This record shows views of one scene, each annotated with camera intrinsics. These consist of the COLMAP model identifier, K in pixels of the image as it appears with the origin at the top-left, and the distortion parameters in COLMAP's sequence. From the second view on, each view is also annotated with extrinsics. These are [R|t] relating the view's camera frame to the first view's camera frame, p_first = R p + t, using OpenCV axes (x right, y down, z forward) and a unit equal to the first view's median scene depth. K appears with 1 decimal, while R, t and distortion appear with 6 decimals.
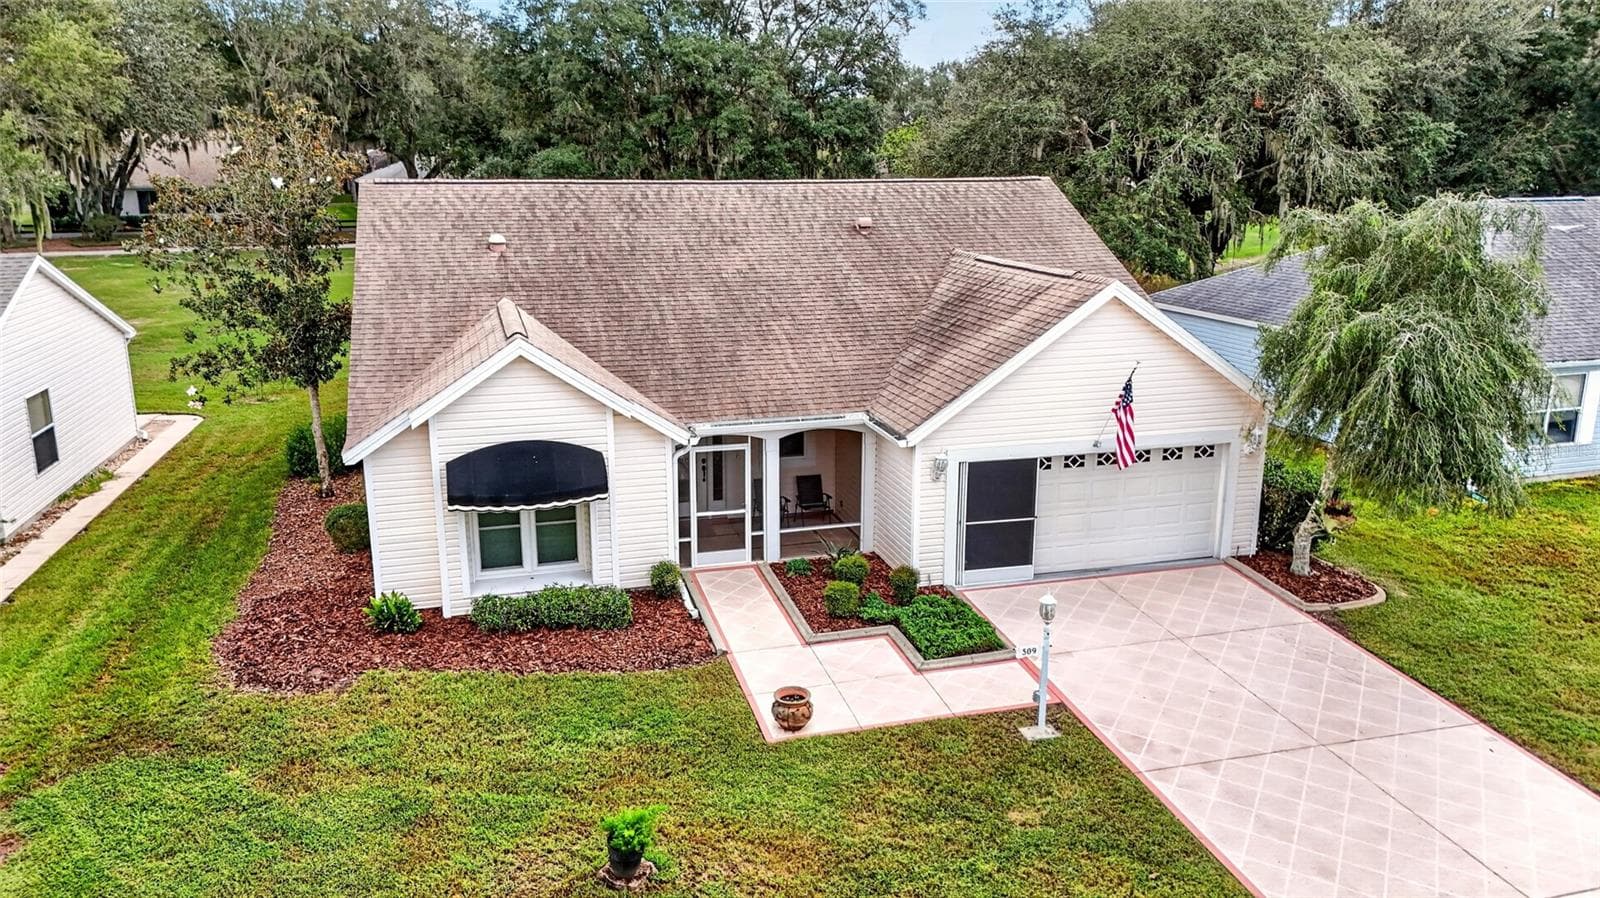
lens RADIAL K [[1172.4, 0, 809.5], [0, 1172.4, 446.2], [0, 0, 1]] dist [0.088049, -0.083374]
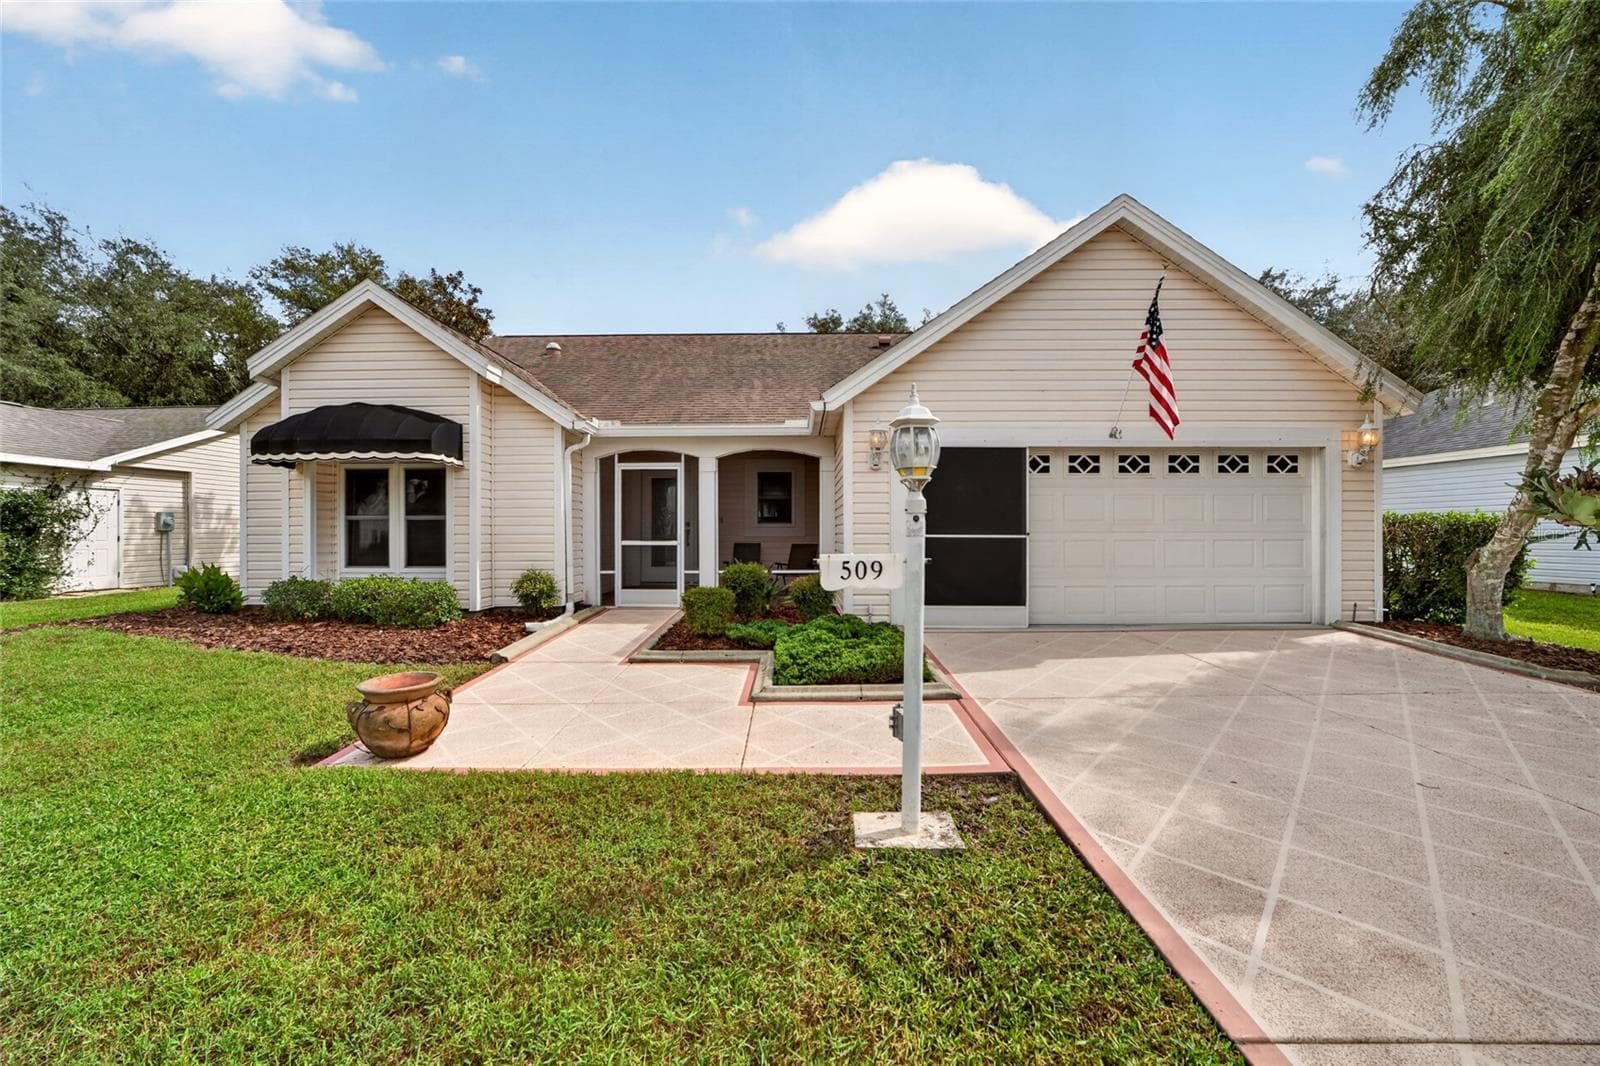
lens RADIAL K [[626.2, 0, 792.7], [0, 626.2, 529.8], [0, 0, 1]] dist [-0.038209, 0.010567]
pose [[0.958709, -0.006195, -0.284322, 0.167882], [-0.063717, 0.969667, -0.235979, 0.158060], [0.277160, 0.244351, 0.929234, 0.628364]]
